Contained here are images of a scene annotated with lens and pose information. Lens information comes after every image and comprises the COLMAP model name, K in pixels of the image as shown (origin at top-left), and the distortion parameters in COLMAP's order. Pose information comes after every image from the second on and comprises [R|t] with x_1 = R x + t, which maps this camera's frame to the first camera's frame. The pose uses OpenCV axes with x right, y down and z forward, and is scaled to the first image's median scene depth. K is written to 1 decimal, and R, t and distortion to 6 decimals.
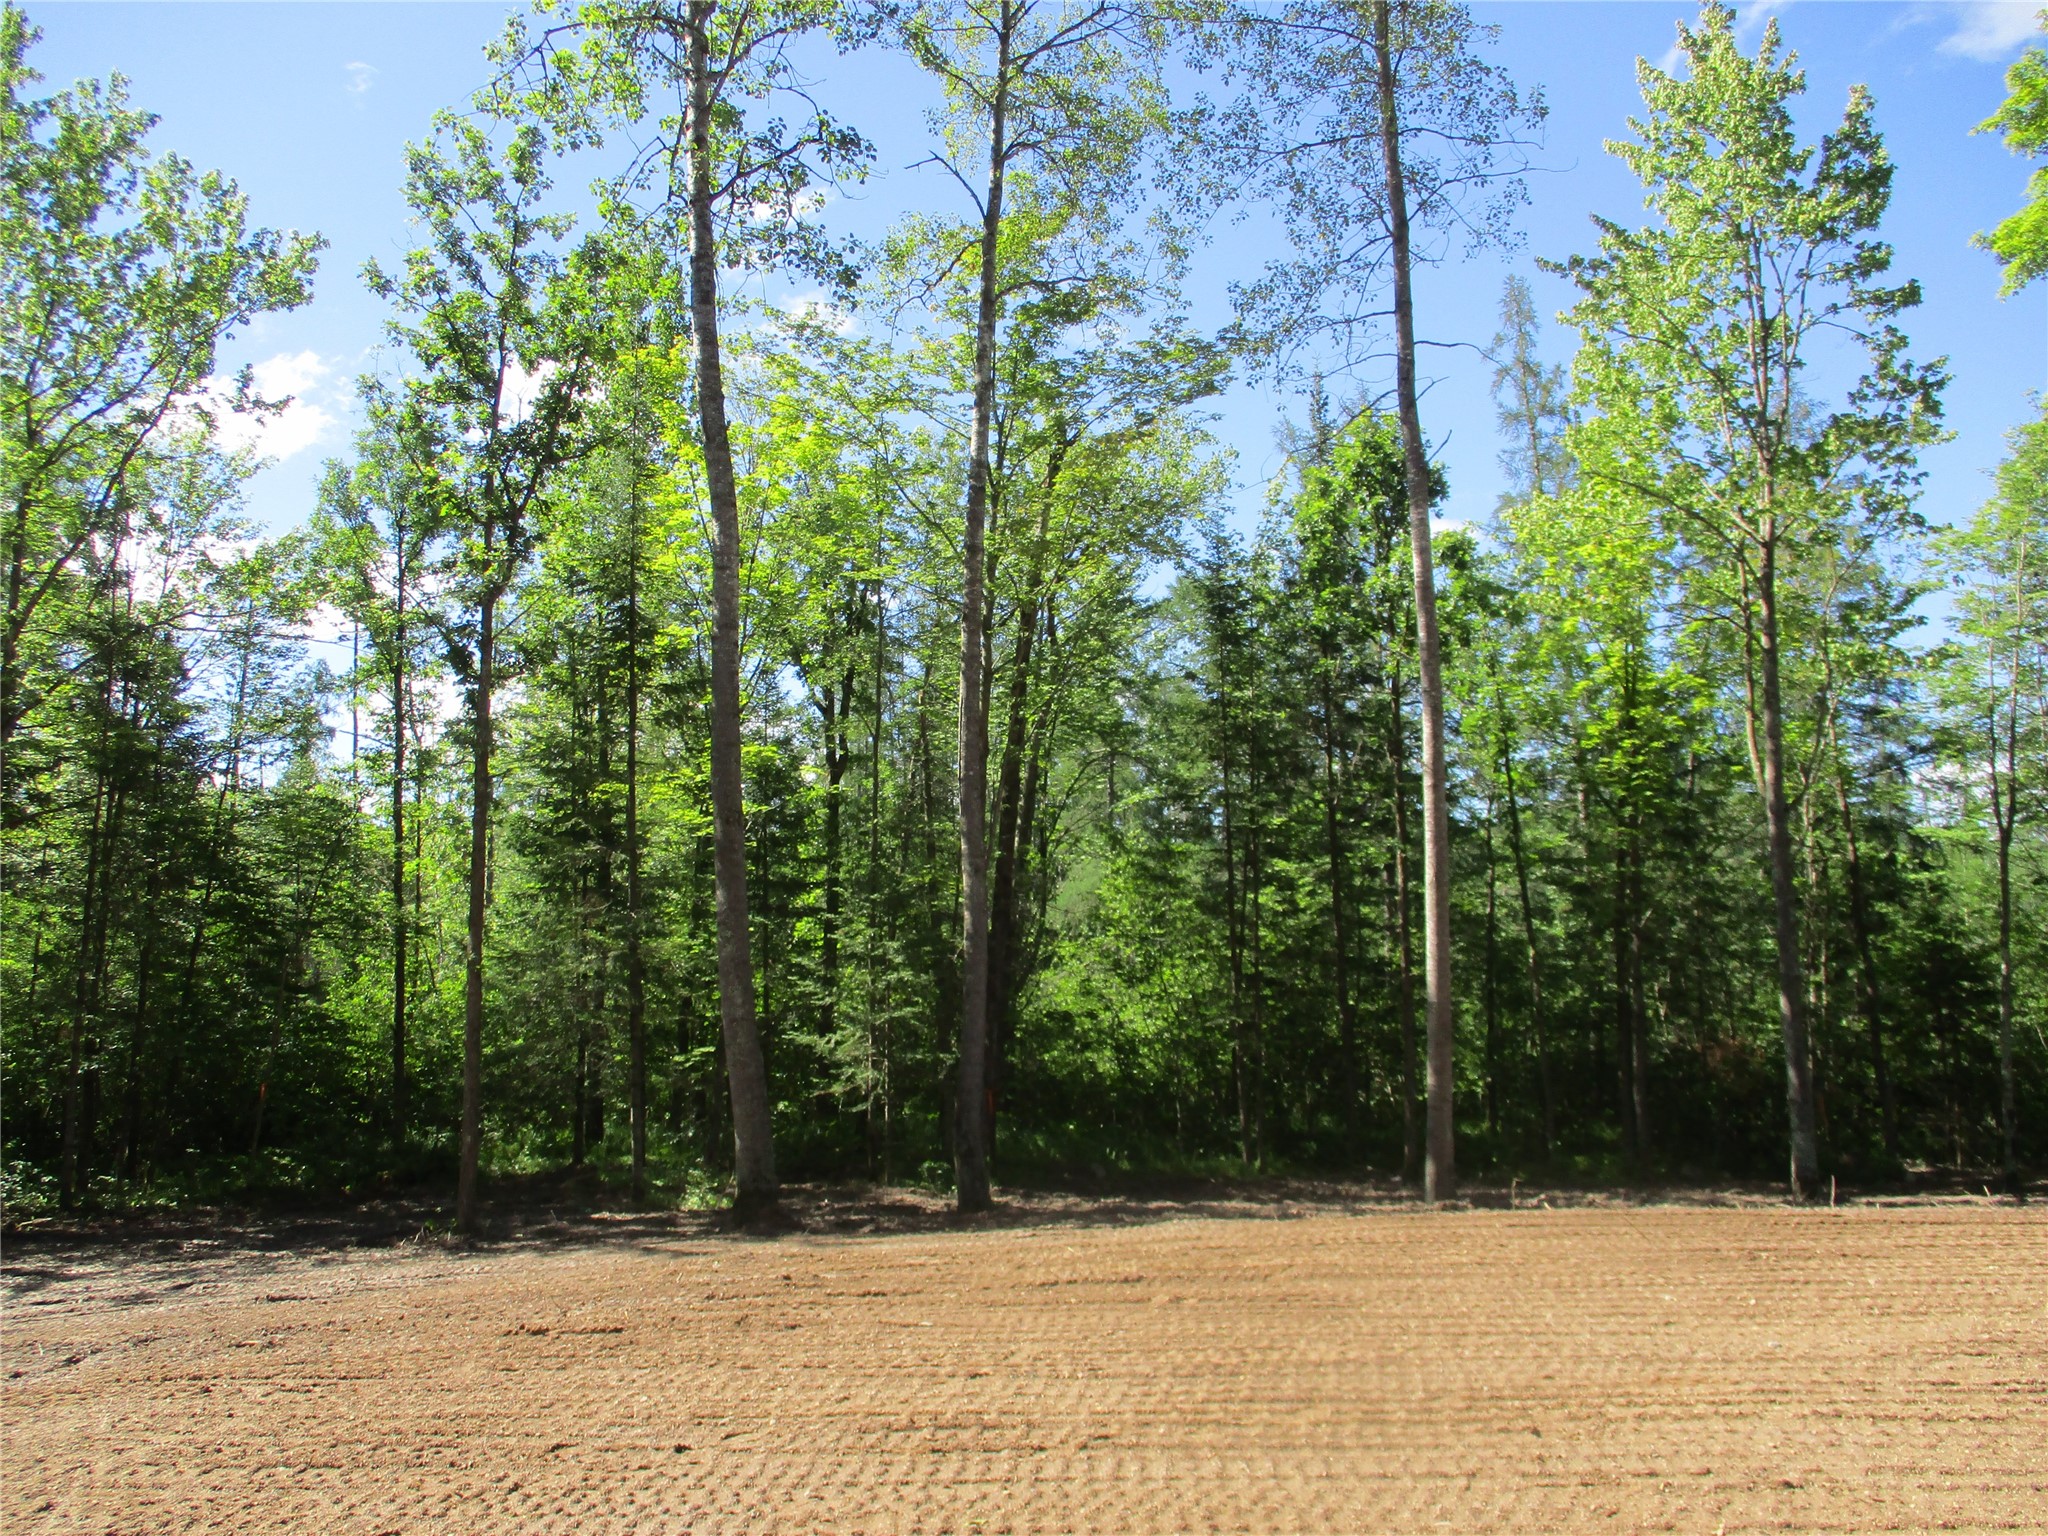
lens RADIAL K [[1764.6, 0, 1058.9], [0, 1764.6, 711.7], [0, 0, 1]] dist [-0.030919, 0.047300]
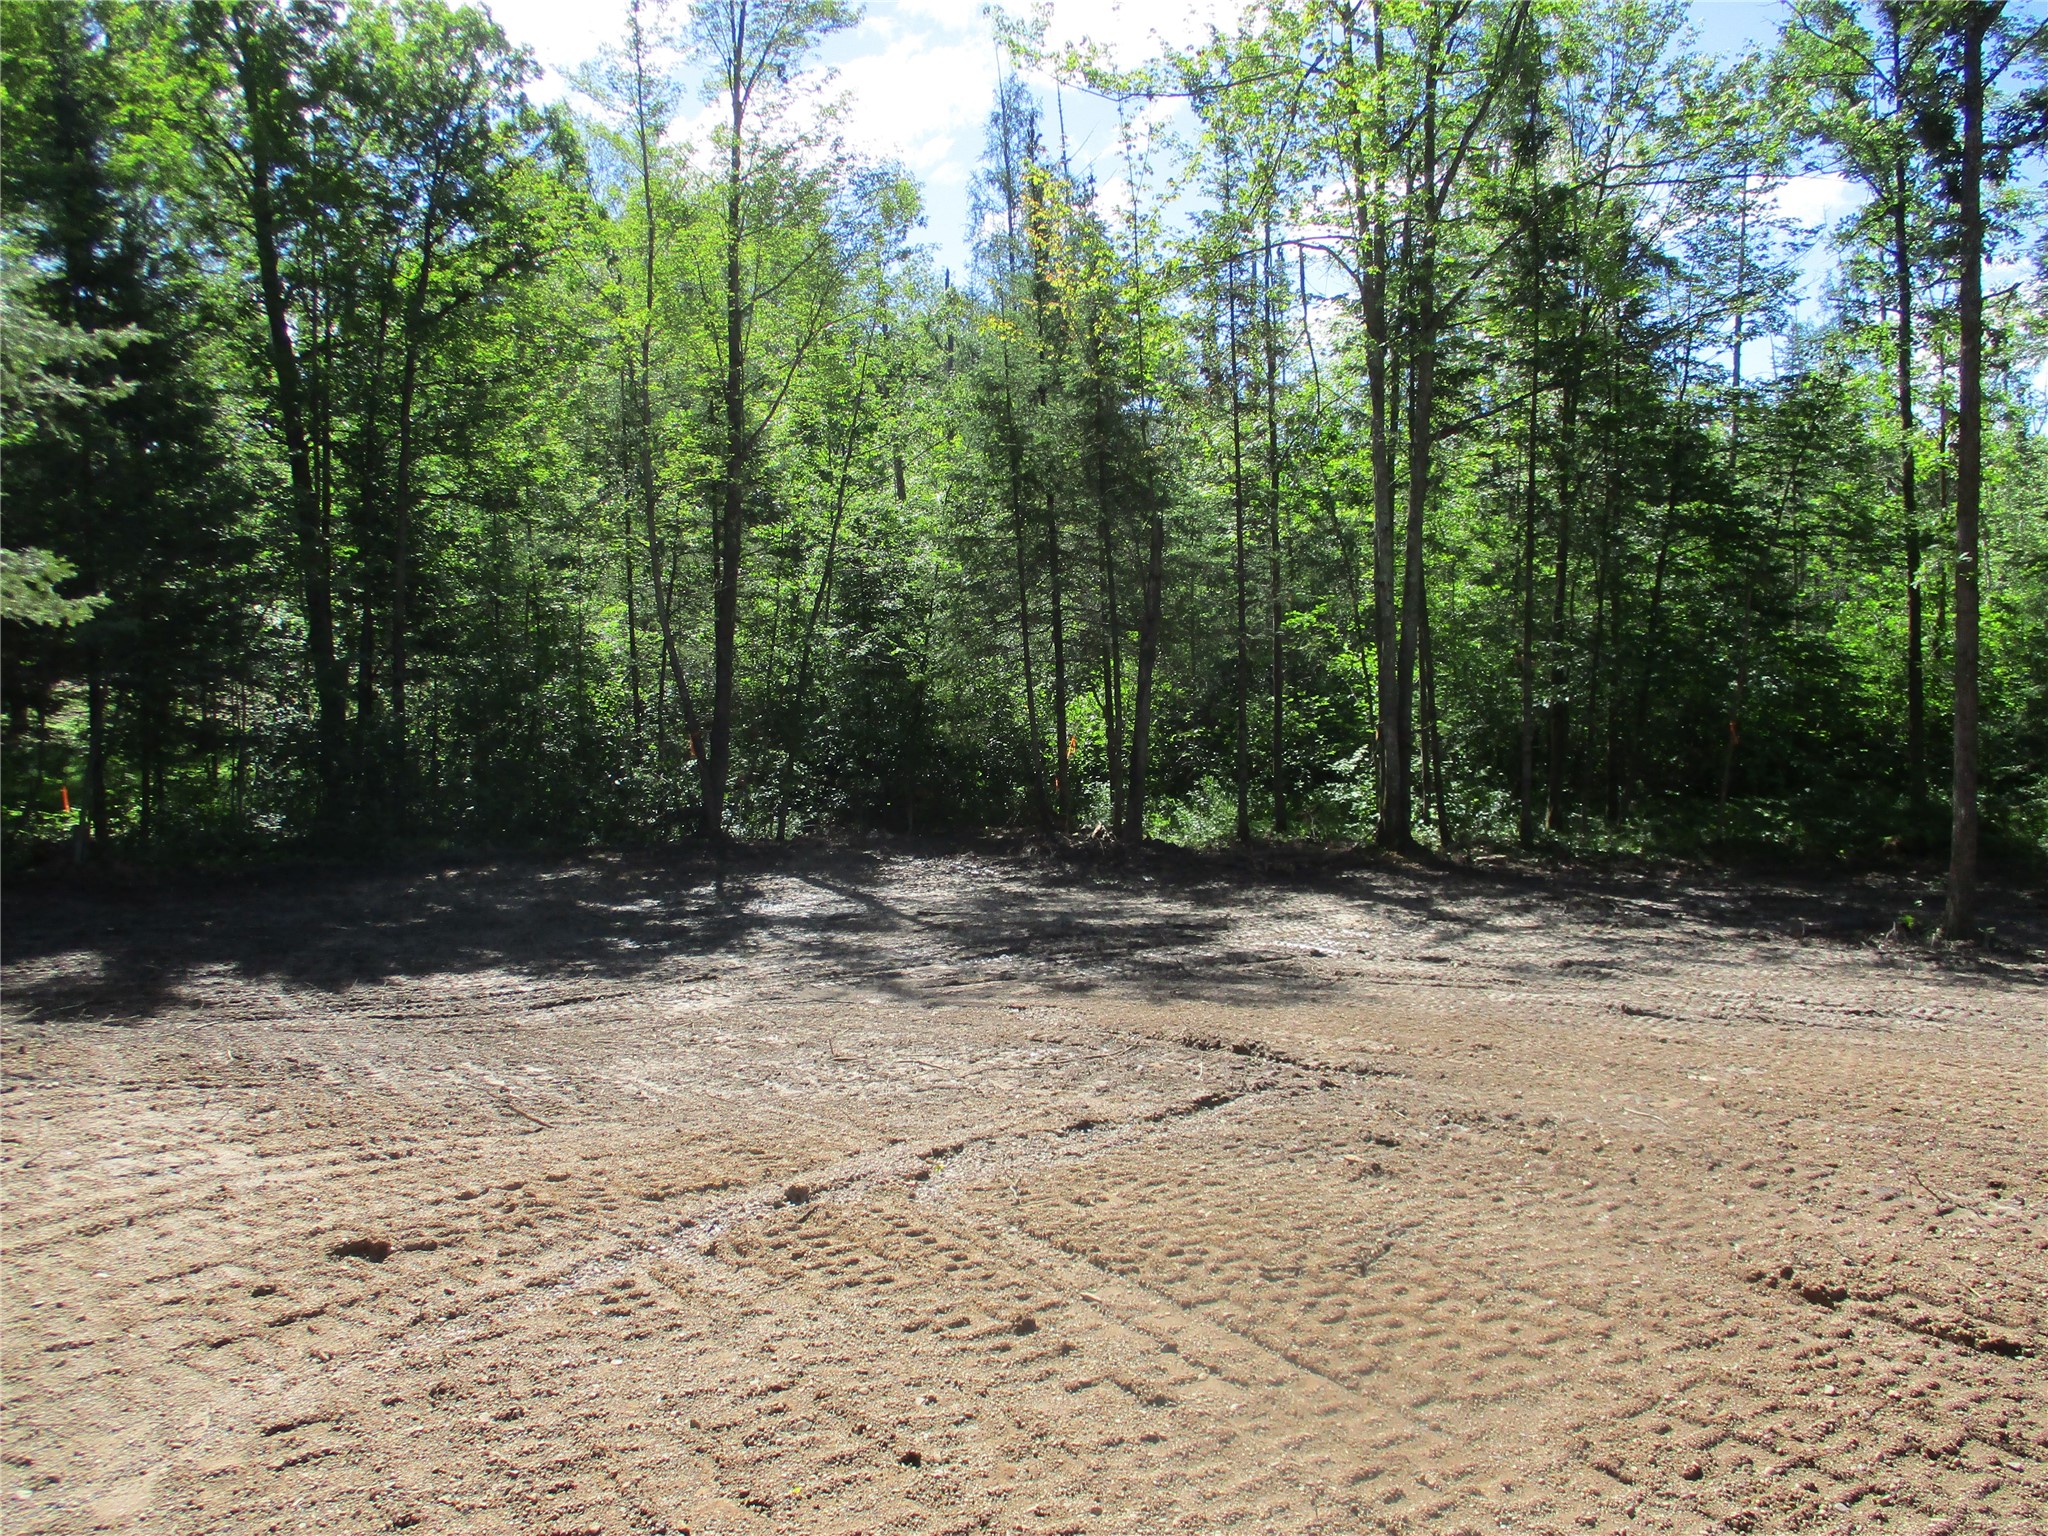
lens RADIAL K [[1764.6, 0, 1058.9], [0, 1764.6, 711.7], [0, 0, 1]] dist [-0.030919, 0.047300]
pose [[0.659372, 0.034532, -0.751023, -0.036320], [0.116958, 0.982071, 0.147840, 0.045936], [0.742664, -0.185319, 0.643512, 0.227705]]
